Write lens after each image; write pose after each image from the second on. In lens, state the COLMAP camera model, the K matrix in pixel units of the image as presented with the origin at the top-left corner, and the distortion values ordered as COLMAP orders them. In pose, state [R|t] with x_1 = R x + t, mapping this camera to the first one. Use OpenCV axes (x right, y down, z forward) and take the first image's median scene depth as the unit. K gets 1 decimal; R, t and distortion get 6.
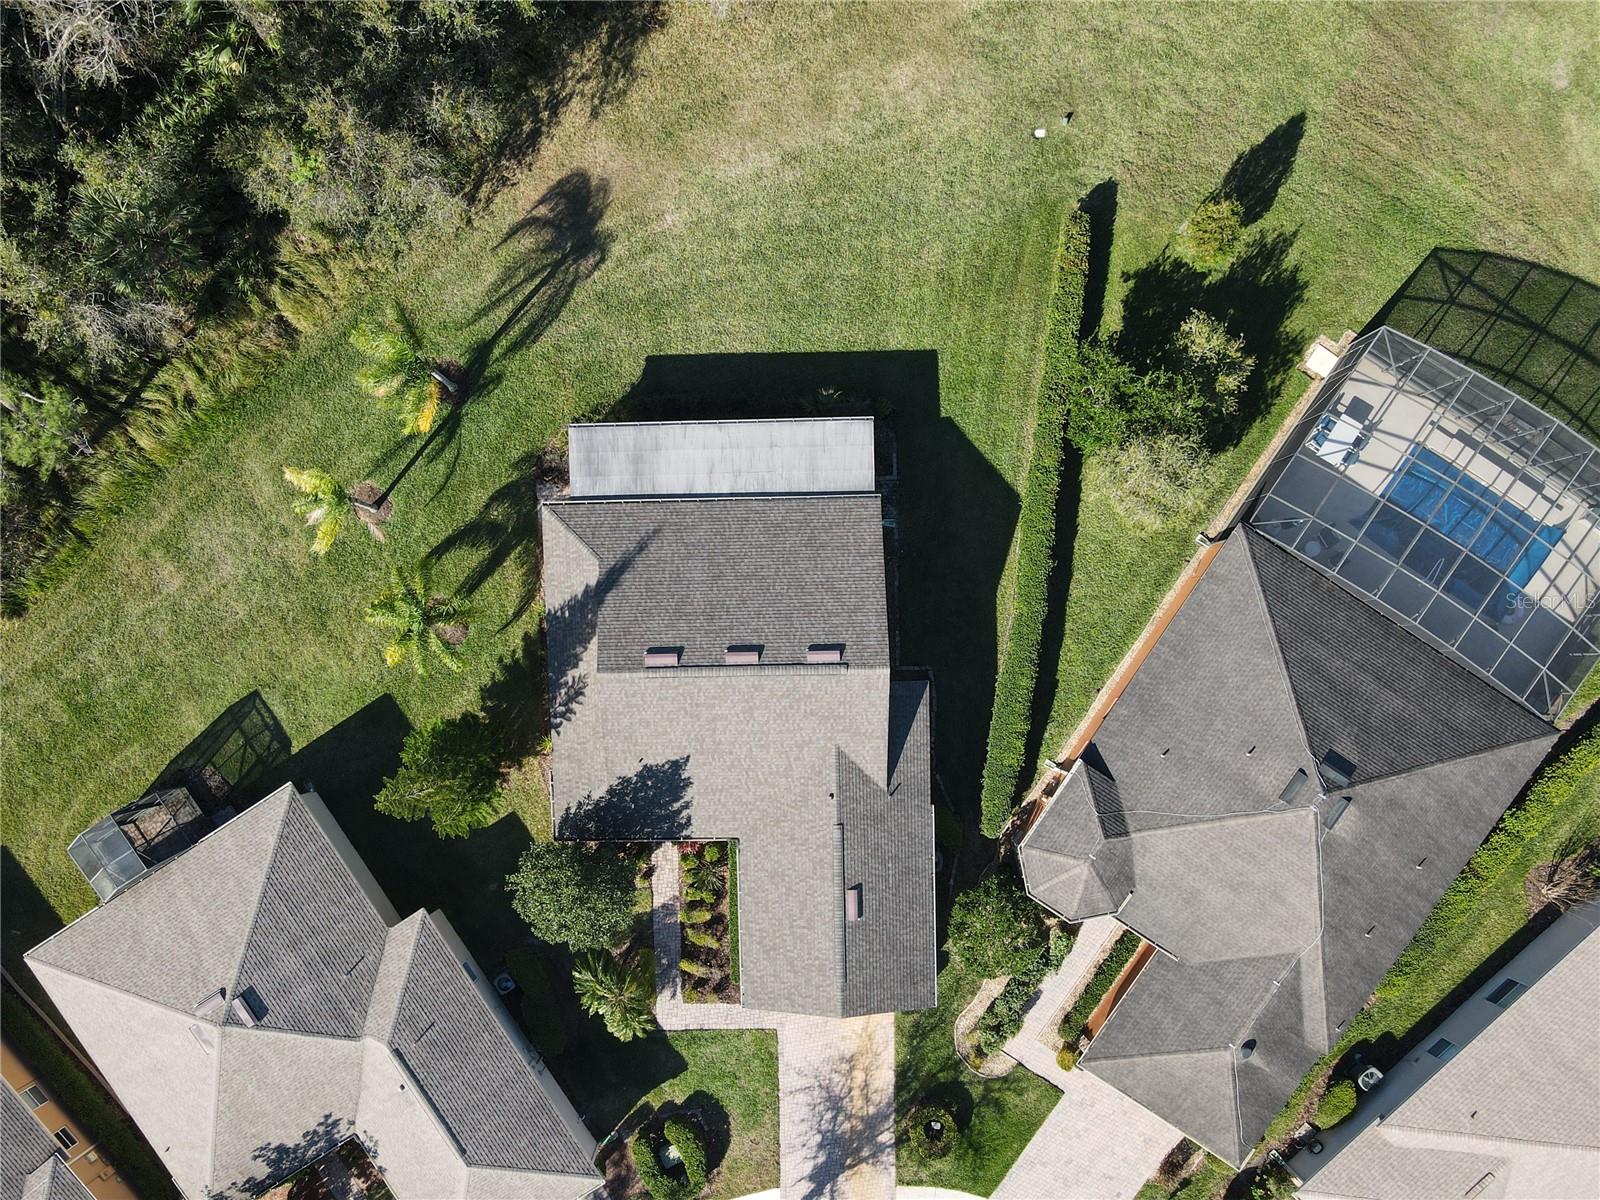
lens RADIAL K [[1225.8, 0, 738.5], [0, 1225.8, 747.8], [0, 0, 1]] dist [0.000195, 0.006034]
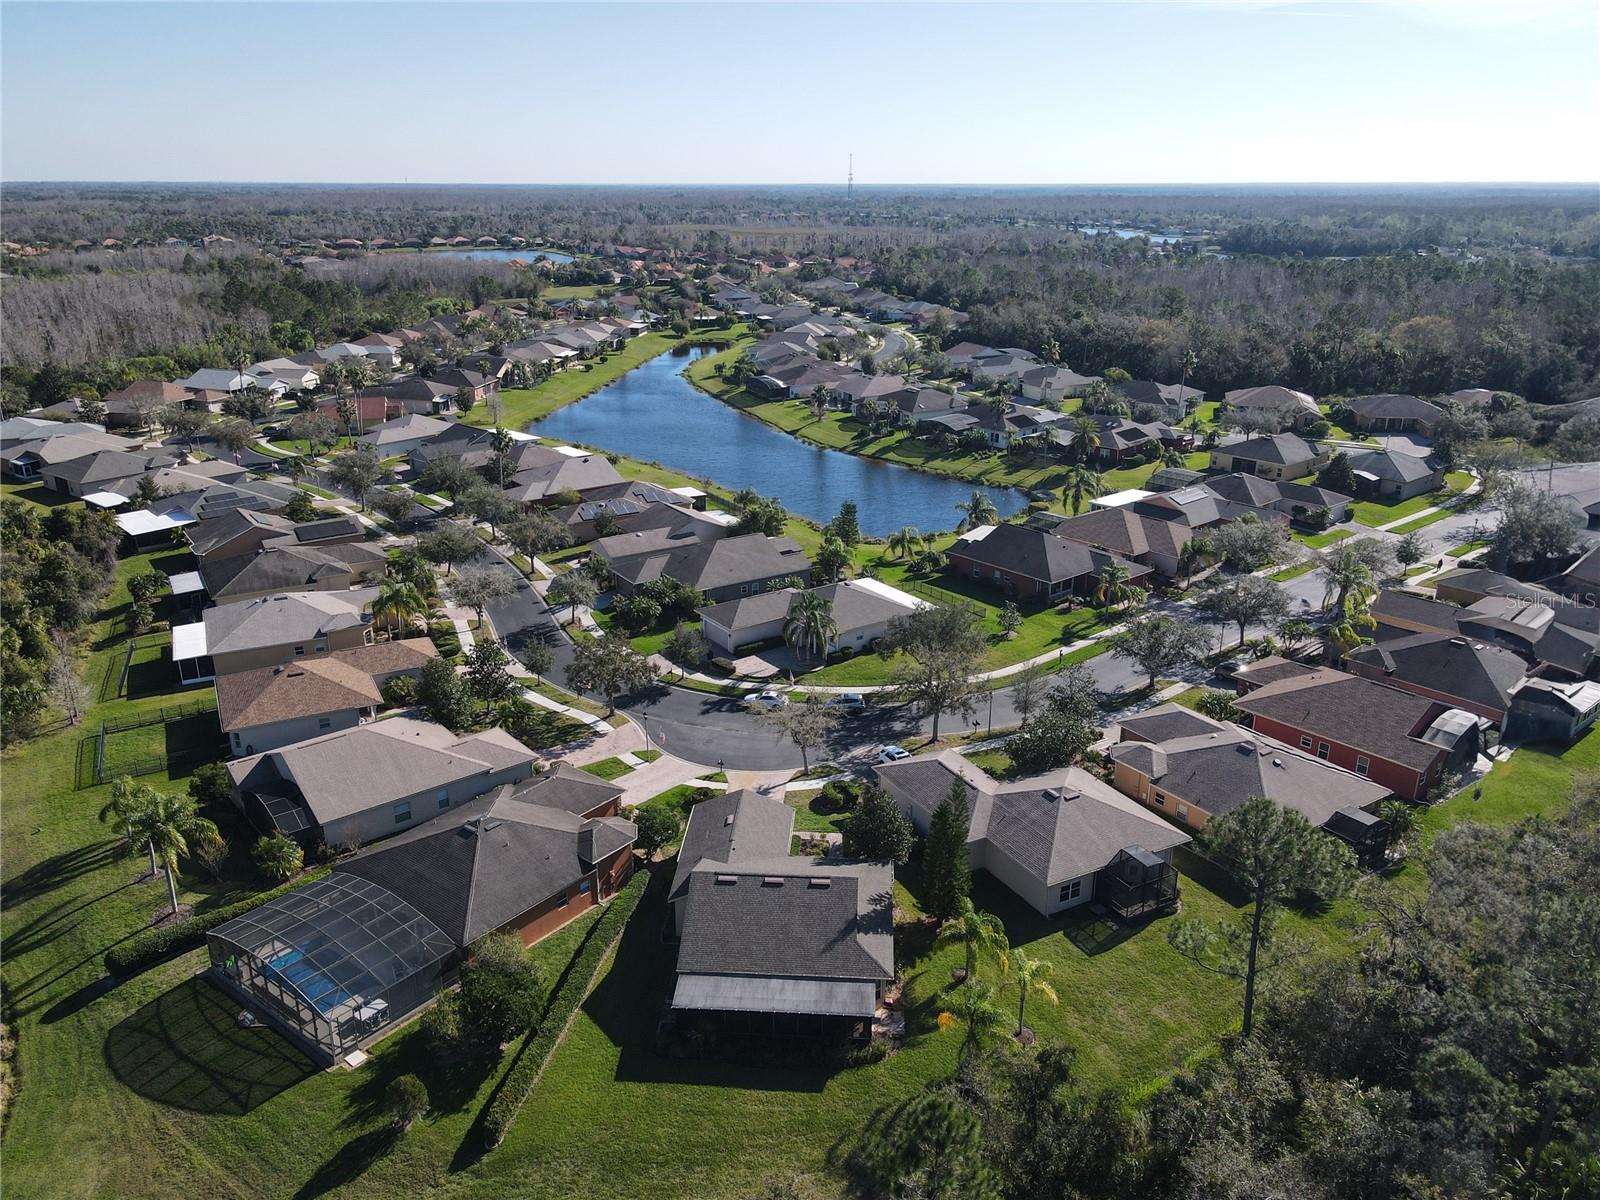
lens RADIAL K [[1199.6, 0, 790.3], [0, 1199.6, 601.8], [0, 0, 1]] dist [-0.005188, 0.044773]
pose [[-0.994864, -0.003385, 0.101167, -0.171217], [0.094001, -0.401641, 0.910960, -1.312580], [0.037550, 0.915791, 0.399896, -0.036566]]
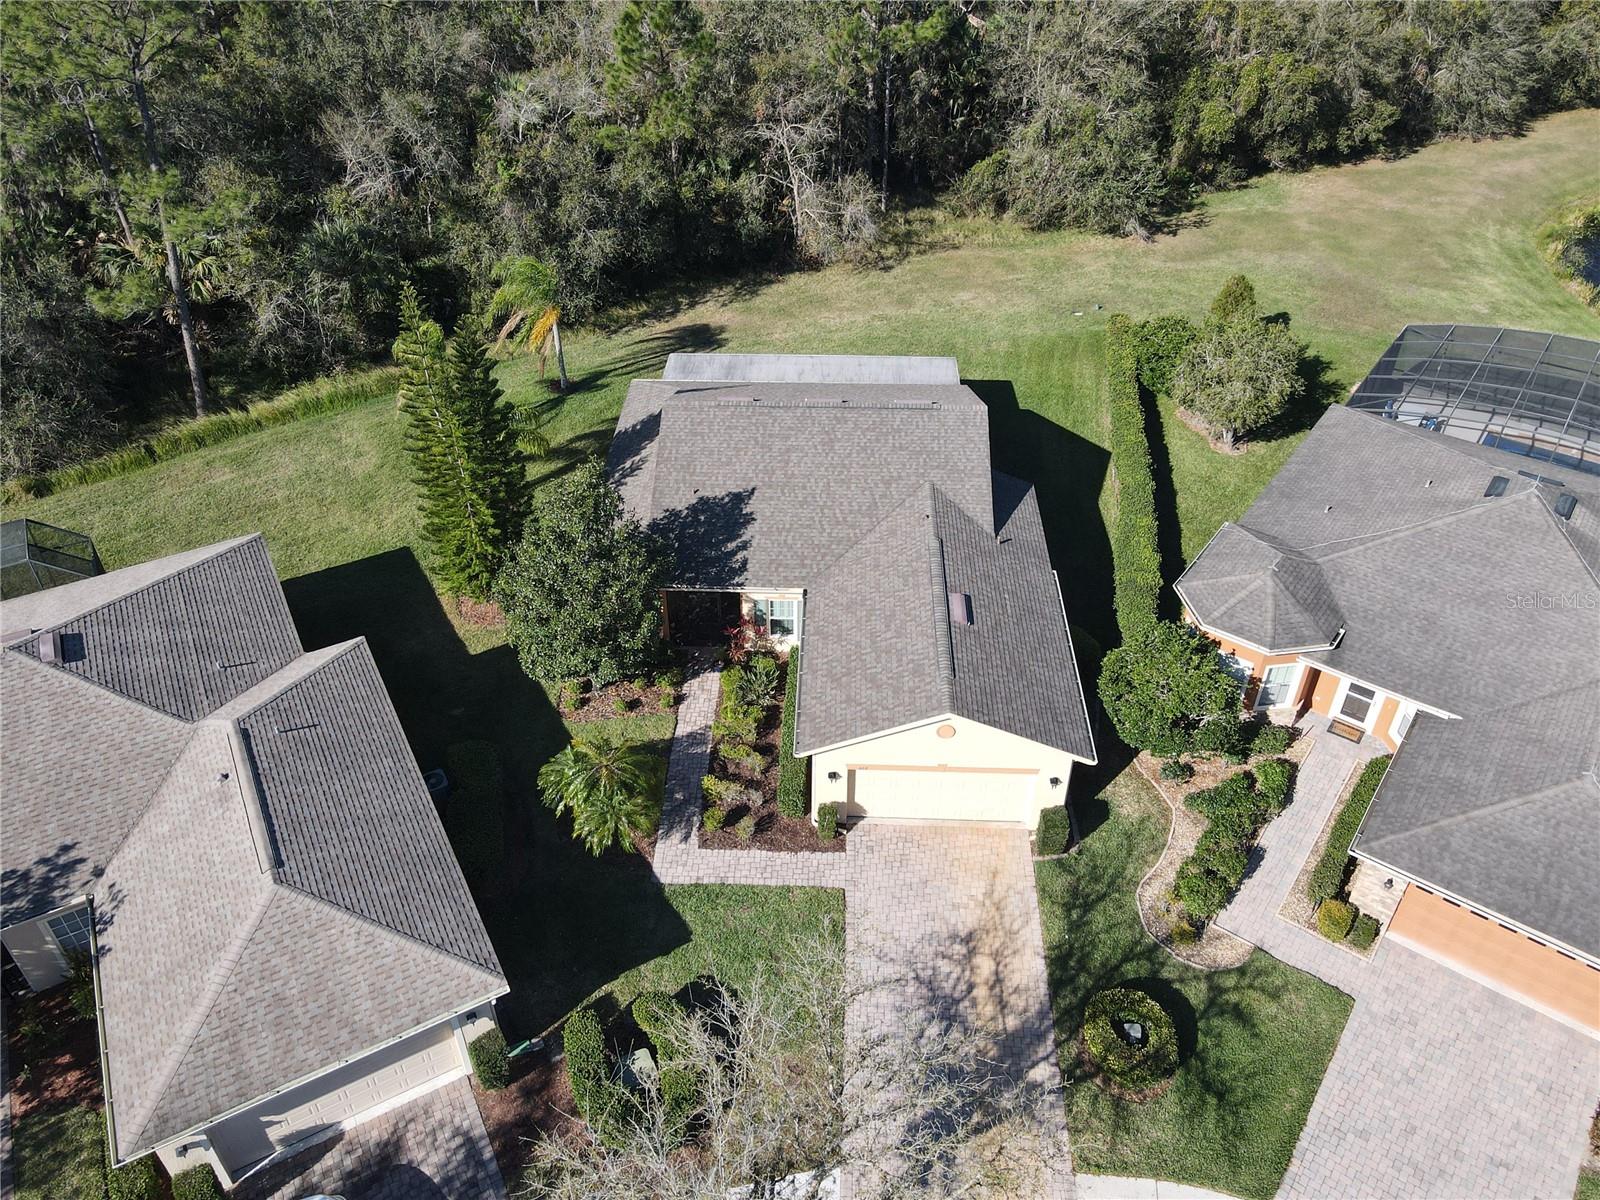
lens RADIAL K [[1209.2, 0, 801.7], [0, 1209.2, 567.8], [0, 0, 1]] dist [0.009376, 0.011384]
pose [[0.997747, 0.053459, -0.040537, 0.026361], [-0.062811, 0.531963, -0.844435, 0.678104], [-0.023579, 0.845078, 0.534122, 0.557925]]
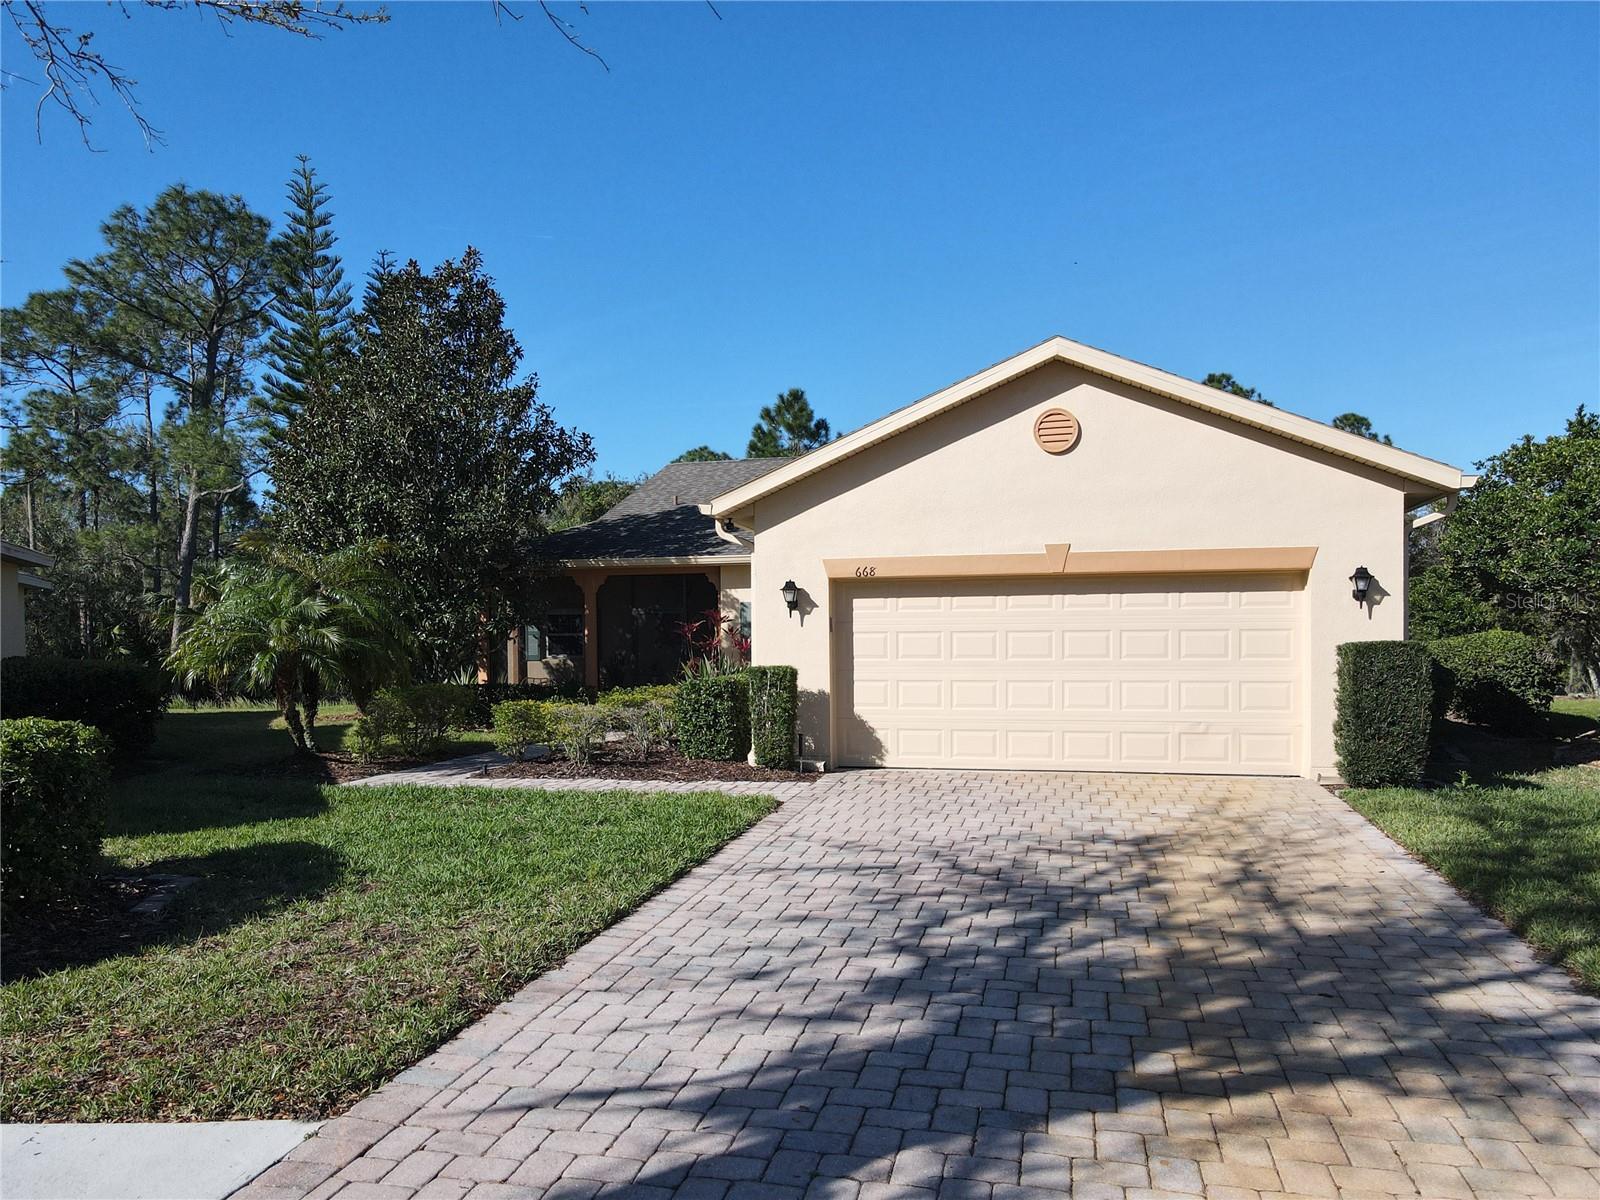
lens RADIAL K [[1206.5, 0, 781.9], [0, 1206.5, 648.8], [0, 0, 1]] dist [0.011588, 0.005375]
pose [[0.966401, 0.014487, -0.256631, 0.088491], [-0.254664, -0.081444, -0.963594, 0.456083], [-0.034861, 0.996573, -0.075018, 1.019799]]
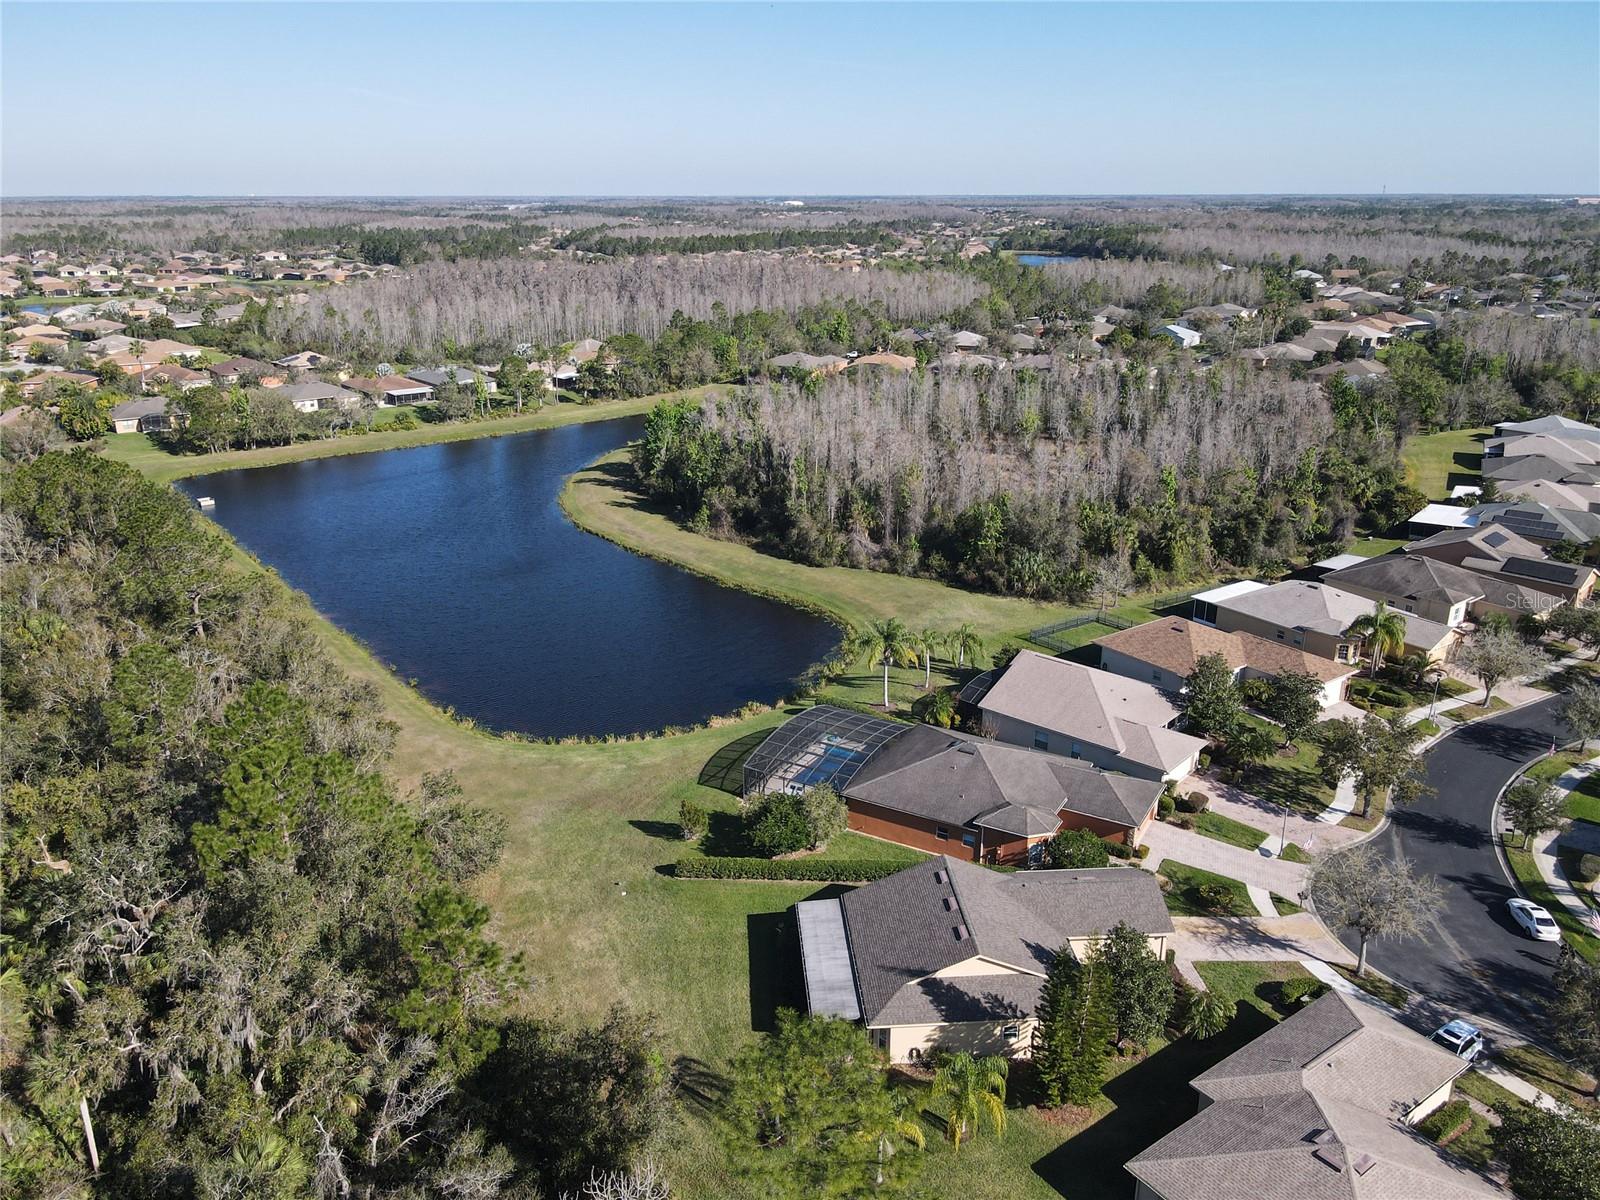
lens RADIAL K [[1185.6, 0, 802.5], [0, 1185.6, 605.6], [0, 0, 1]] dist [0.019984, 0.007623]
pose [[-0.051035, -0.301498, 0.952100, -1.239220], [0.995861, -0.087160, 0.025780, -0.251937], [0.075212, 0.949475, 0.304699, 0.109089]]
